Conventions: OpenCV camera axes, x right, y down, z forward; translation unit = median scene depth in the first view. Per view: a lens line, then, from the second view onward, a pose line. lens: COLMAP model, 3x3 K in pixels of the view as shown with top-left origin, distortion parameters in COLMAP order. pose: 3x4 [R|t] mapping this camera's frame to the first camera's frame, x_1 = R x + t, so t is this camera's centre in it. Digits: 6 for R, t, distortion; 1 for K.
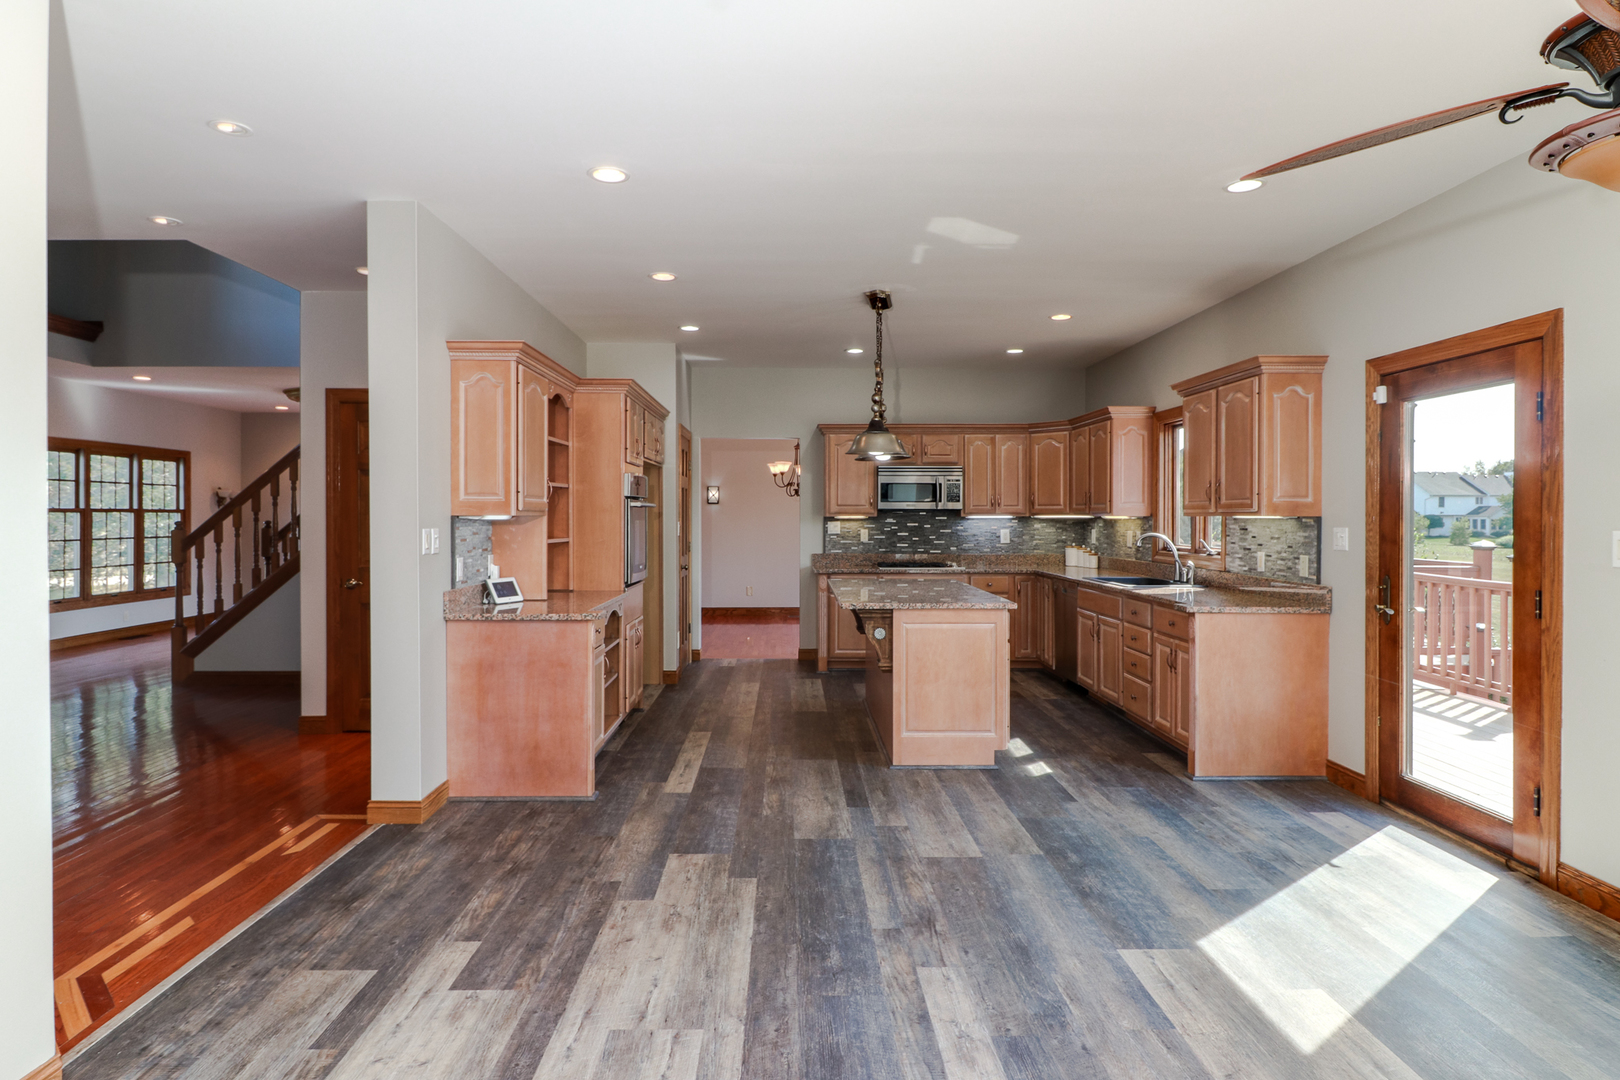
lens RADIAL K [[864.0, 0, 802.6], [0, 864.0, 526.5], [0, 0, 1]] dist [0.005891, 0.000807]
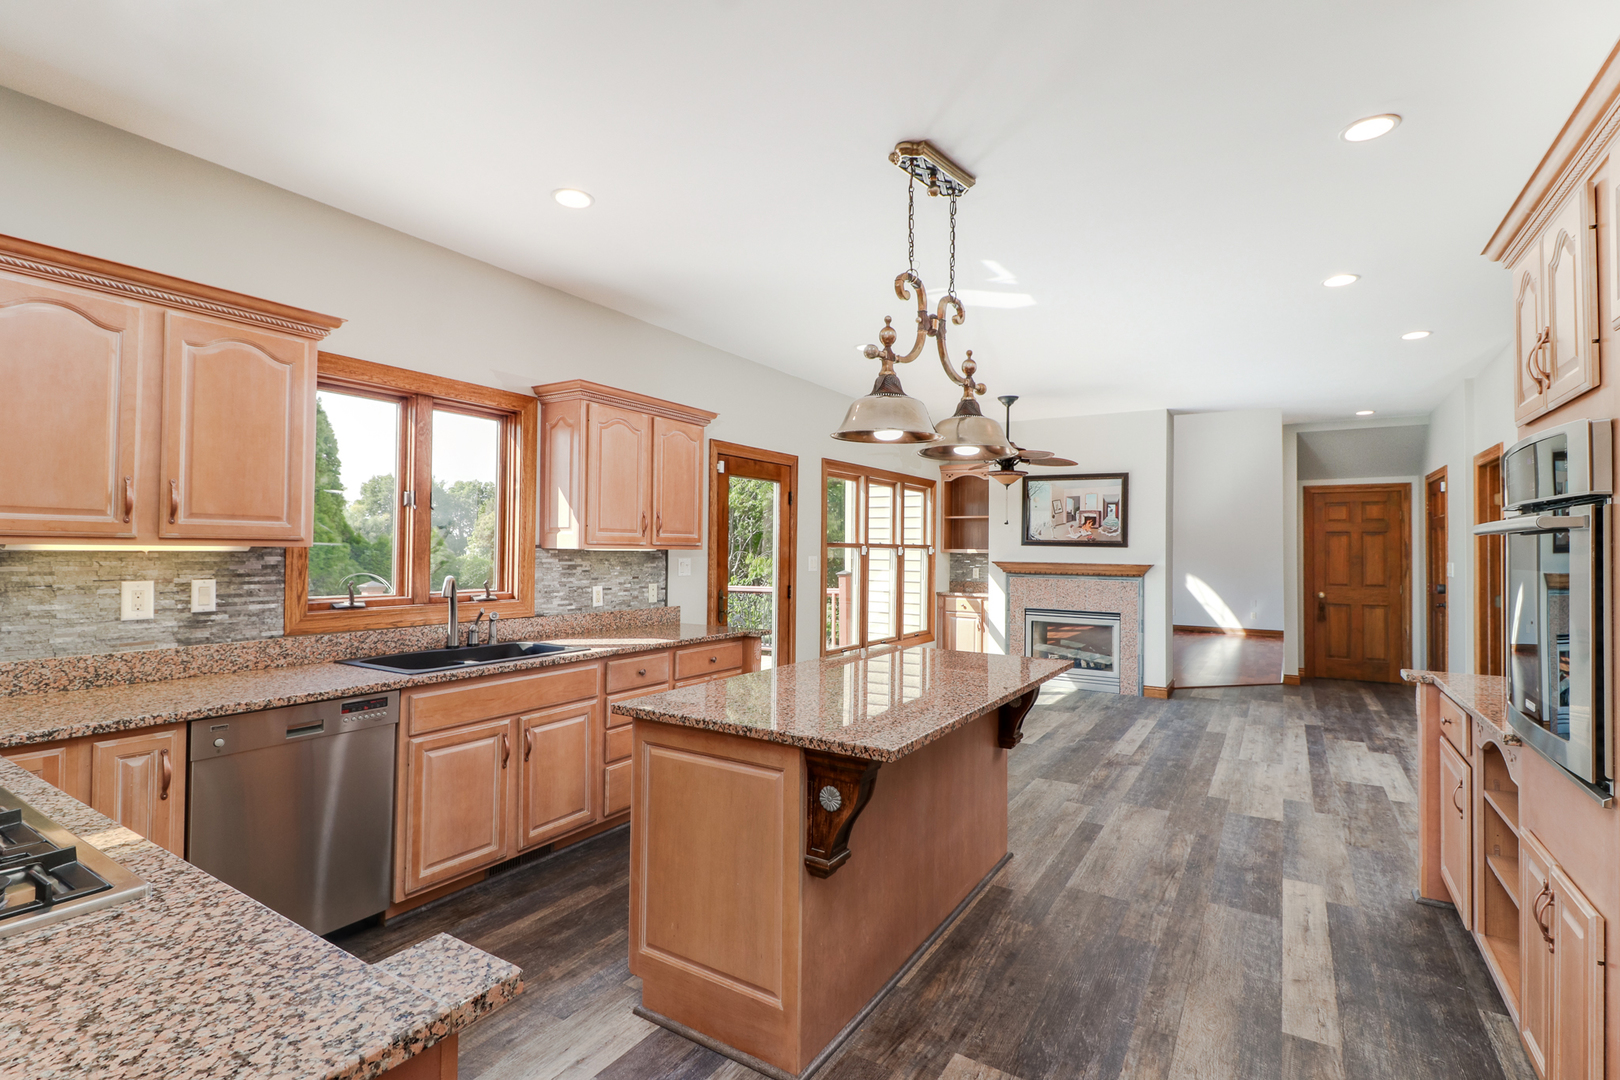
lens RADIAL K [[749.3, 0, 807.8], [0, 749.3, 535.7], [0, 0, 1]] dist [0.003532, -0.001400]
pose [[-0.834239, 0.001956, 0.551400, -0.133302], [-0.002789, 0.999966, -0.007767, -0.022571], [-0.551397, -0.008017, -0.834205, 1.707063]]
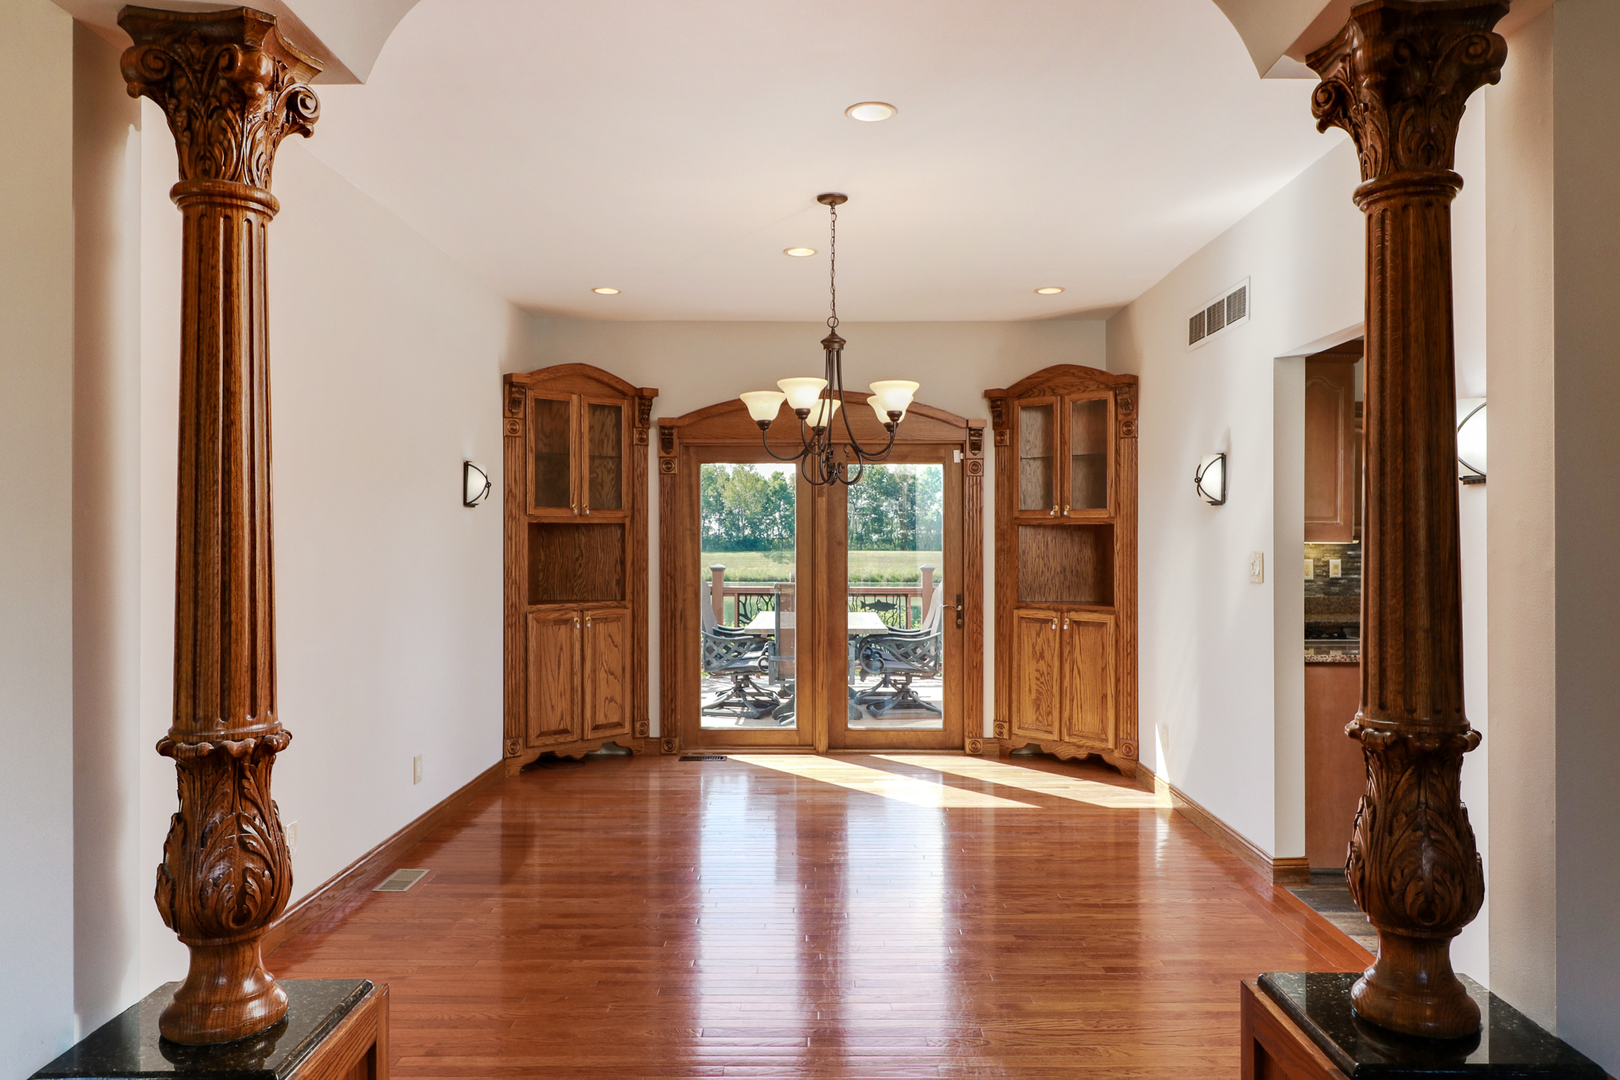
lens RADIAL K [[1157.9, 0, 822.6], [0, 1157.9, 532.8], [0, 0, 1]] dist [0.054397, -0.001524]
pose [[0.013893, 0.002146, 0.999901, -1.046319], [0.012106, 0.999924, -0.002314, -0.033563], [-0.999830, 0.012137, 0.013866, 2.163917]]
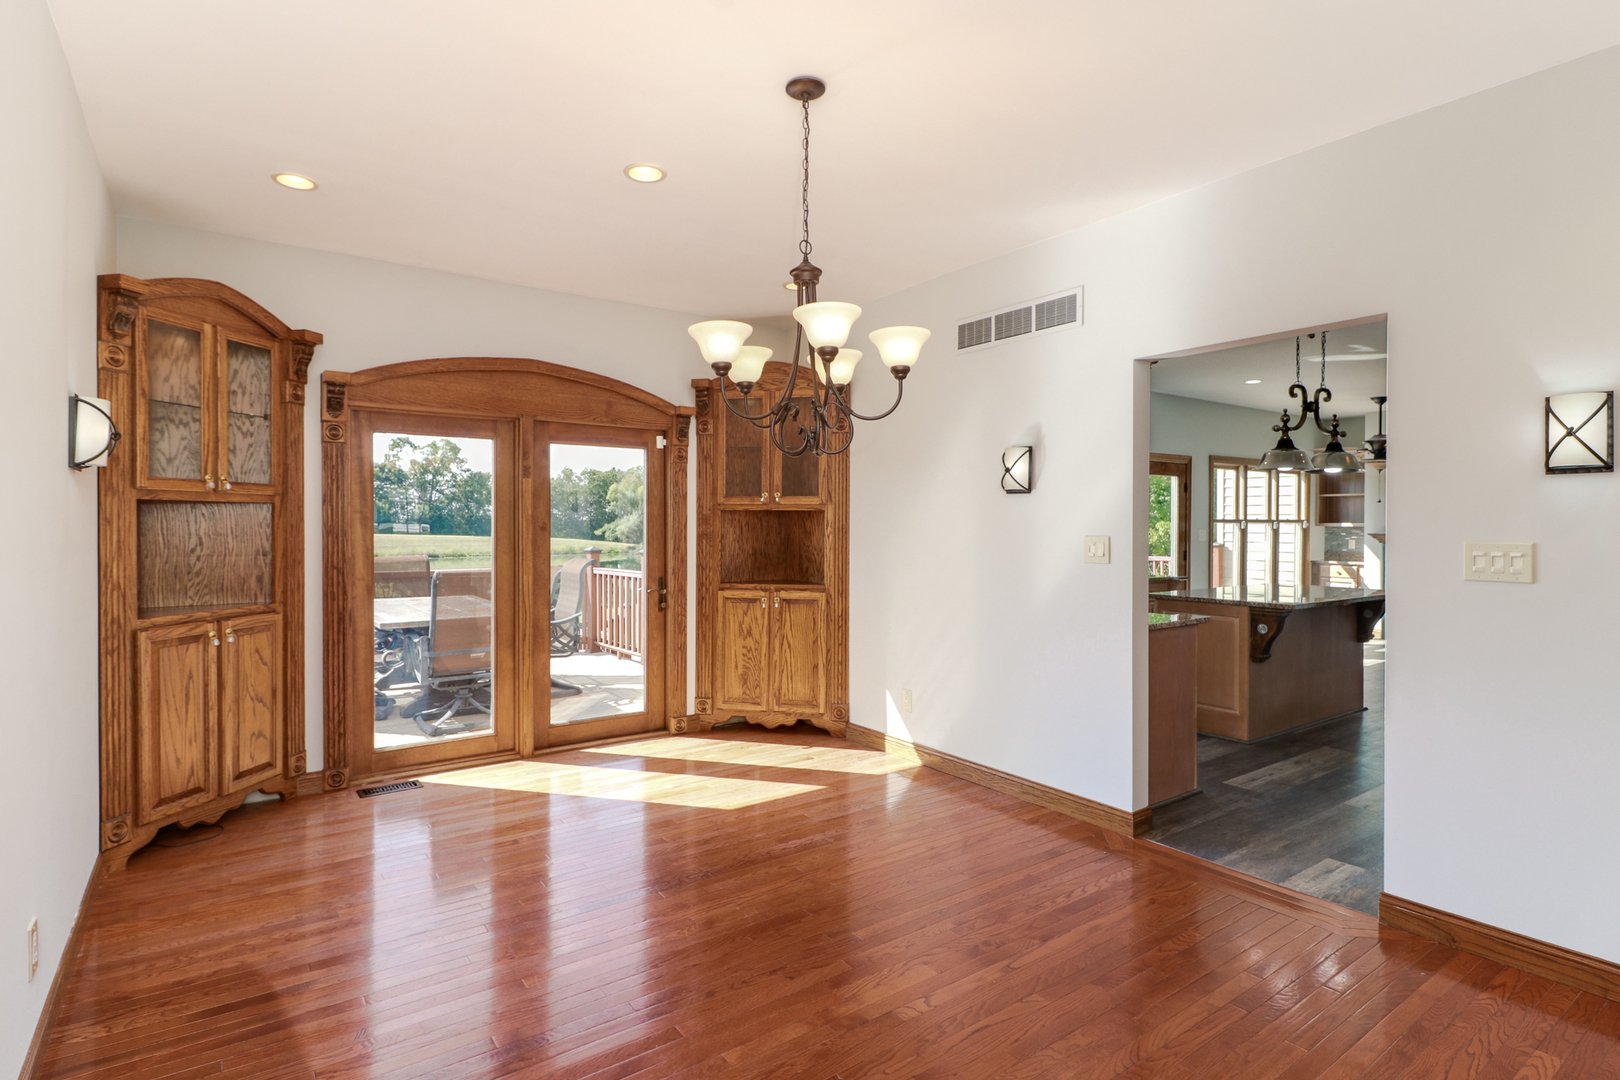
lens RADIAL K [[815.5, 0, 798.9], [0, 815.5, 529.0], [0, 0, 1]] dist [0.020256, -0.005522]
pose [[-0.566312, -0.008030, 0.824152, -0.474372], [0.007650, 0.999858, 0.014999, -0.035005], [-0.824155, 0.014799, -0.566170, 2.501513]]
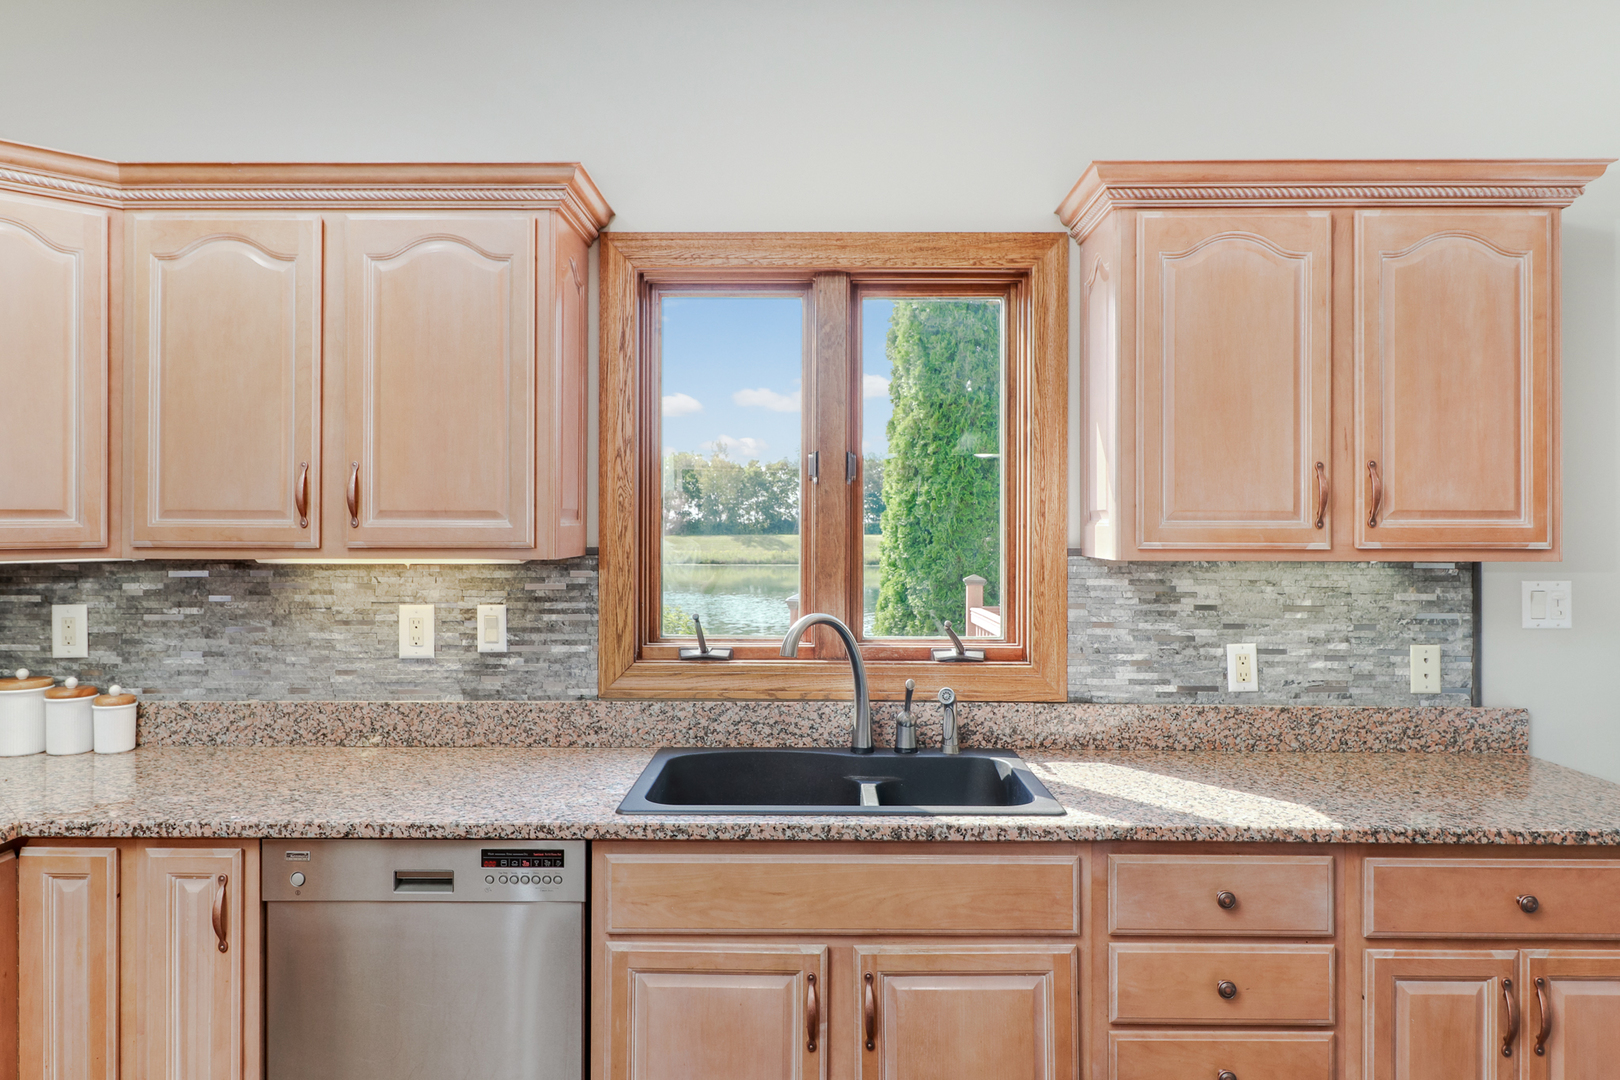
lens RADIAL K [[1058.3, 0, 807.9], [0, 1058.3, 512.4], [0, 0, 1]] dist [0.009582, -0.008074]
pose [[0.032433, 0.006599, 0.999452, 0.025548], [0.012167, 0.999902, -0.006997, -0.034376], [-0.999400, 0.012387, 0.032350, 1.295797]]
